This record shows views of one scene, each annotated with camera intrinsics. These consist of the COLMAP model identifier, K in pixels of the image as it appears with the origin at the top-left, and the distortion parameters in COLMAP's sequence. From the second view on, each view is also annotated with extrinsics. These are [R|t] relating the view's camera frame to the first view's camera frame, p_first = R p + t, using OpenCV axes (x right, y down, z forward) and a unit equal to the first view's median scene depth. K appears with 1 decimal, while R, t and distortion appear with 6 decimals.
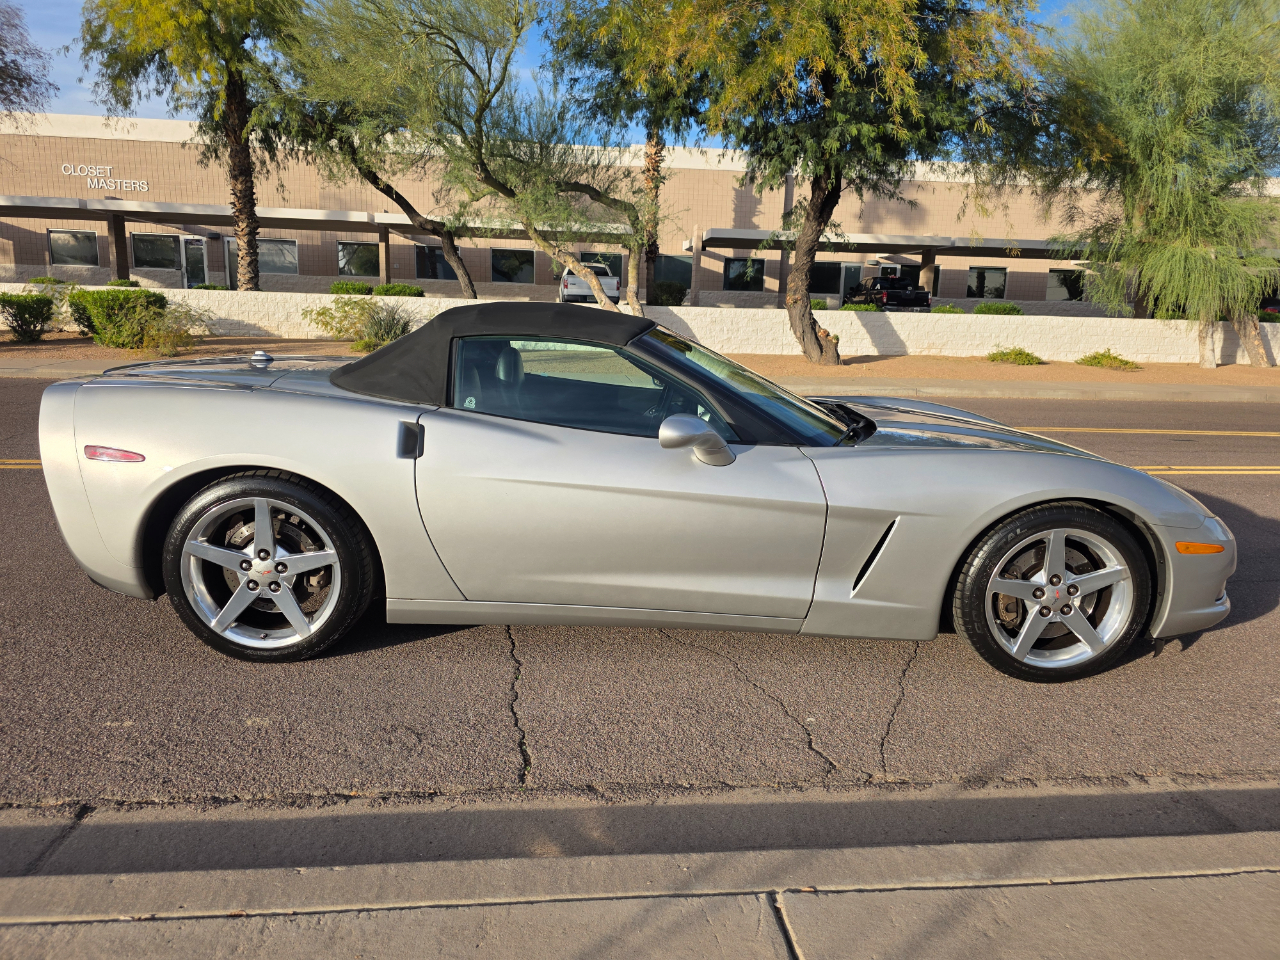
lens RADIAL K [[863.0, 0, 635.2], [0, 863.0, 470.9], [0, 0, 1]] dist [0.039821, -0.036615]
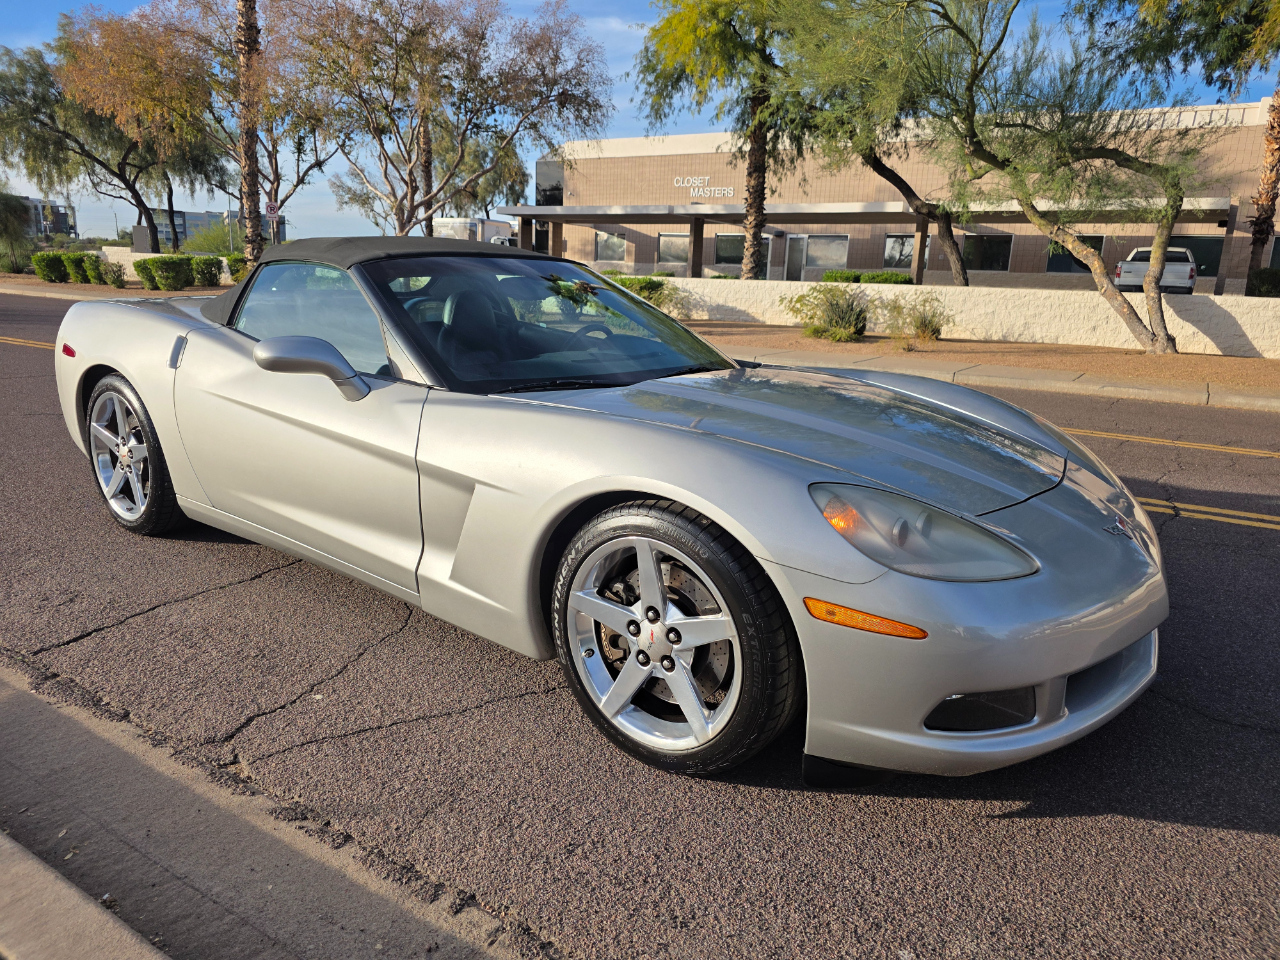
lens RADIAL K [[860.6, 0, 640.0], [0, 860.6, 480.0], [0, 0, 1]] dist [0.037377, -0.036106]
pose [[0.787623, 0.137848, -0.600540, 0.128905], [-0.130672, 0.989852, 0.055831, -0.002077], [0.602142, 0.034500, 0.797643, 0.068691]]
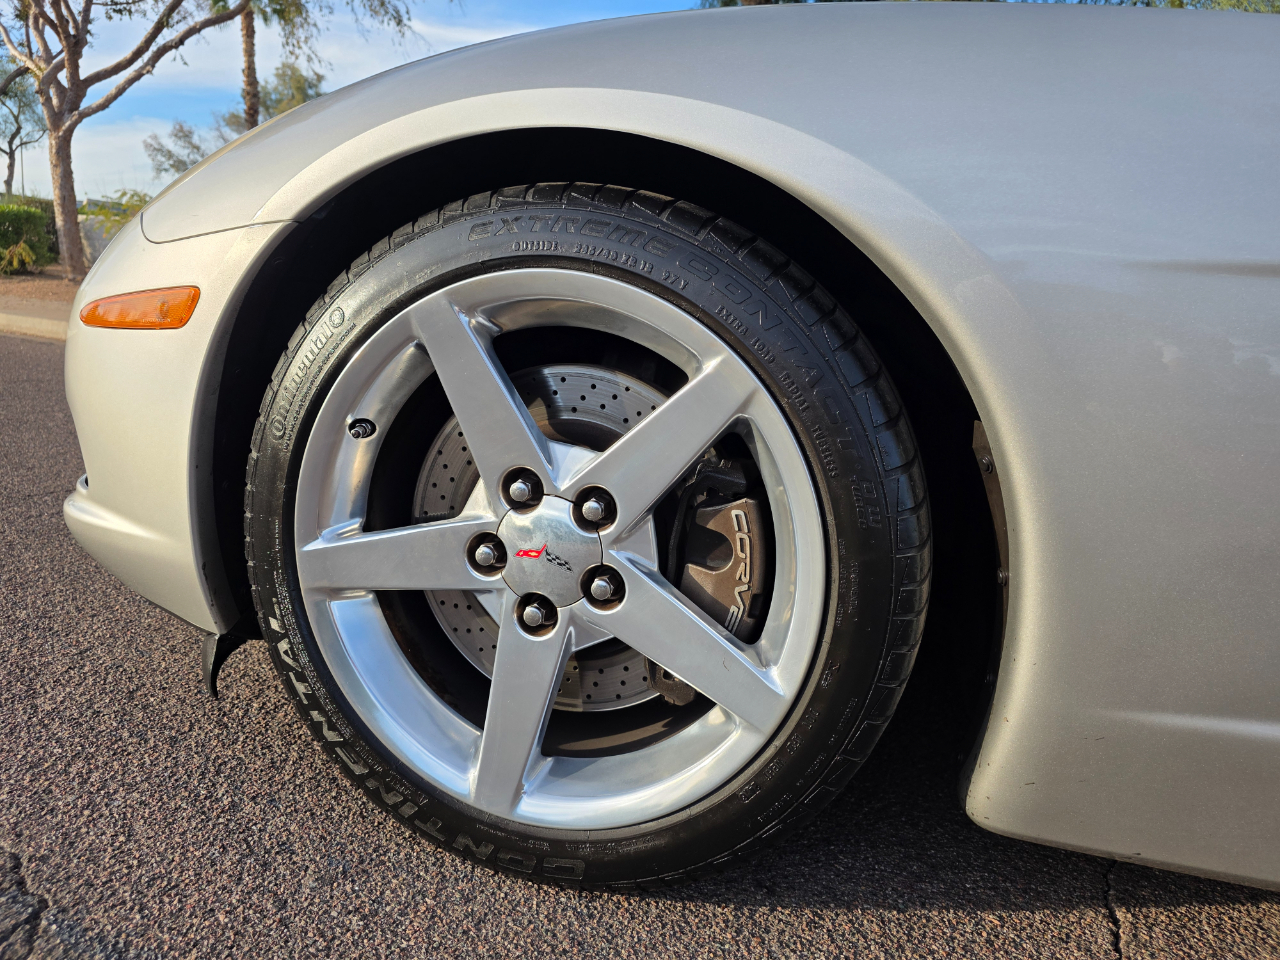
lens RADIAL K [[881.2, 0, 632.2], [0, 881.2, 459.2], [0, 0, 1]] dist [0.040990, -0.035554]
pose [[0.846207, 0.126891, -0.517525, -0.177620], [-0.149368, 0.988780, -0.001794, -0.058693], [0.511491, 0.078819, 0.855666, 0.467884]]
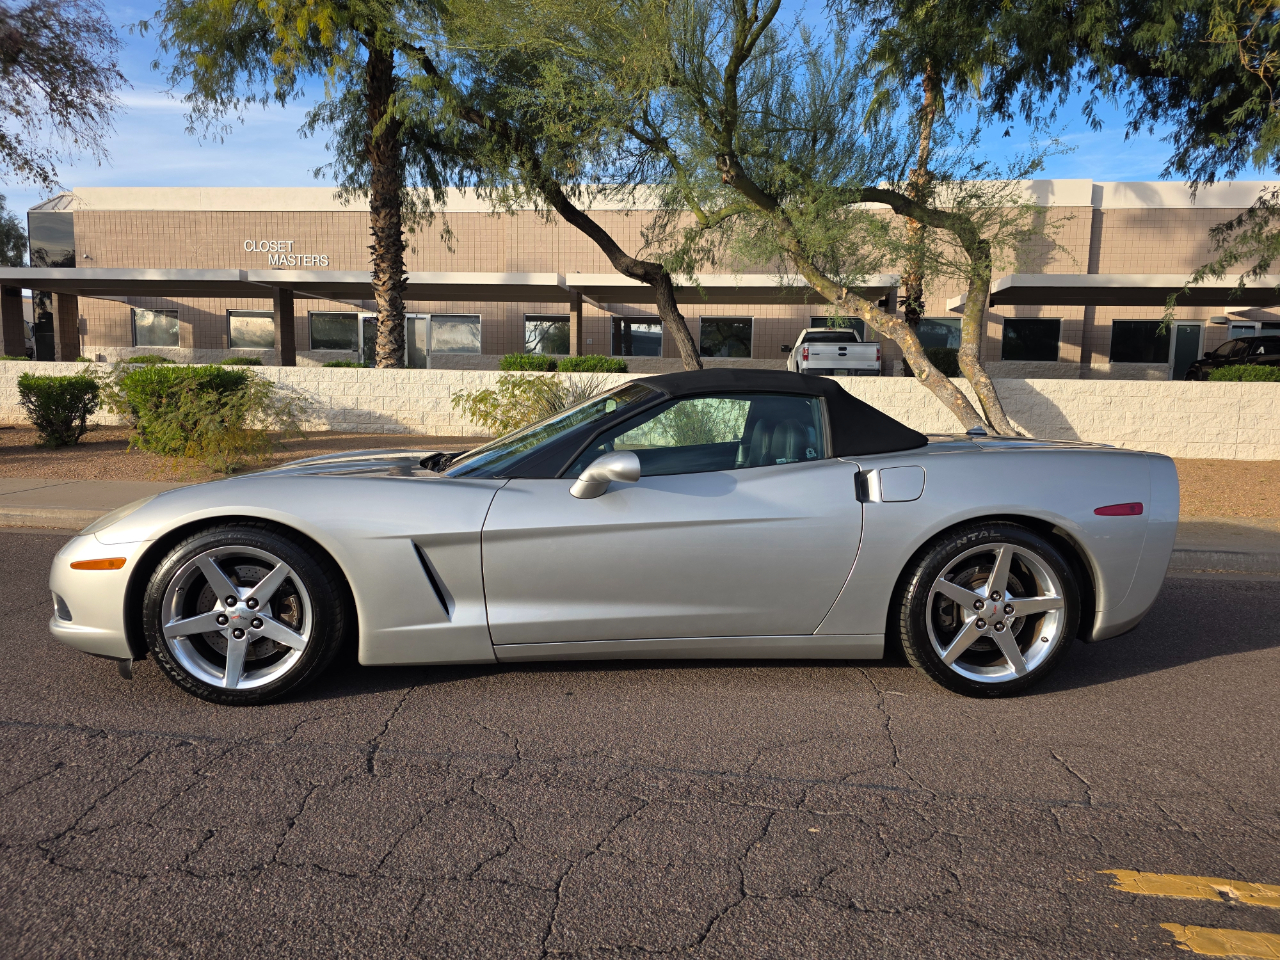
lens RADIAL K [[852.5, 0, 634.0], [0, 852.5, 480.3], [0, 0, 1]] dist [0.063781, -0.055246]
pose [[0.978201, 0.009994, -0.207420, -0.103632], [-0.026514, 0.996677, -0.077019, -0.067792], [0.205961, 0.080840, 0.975215, 0.367019]]
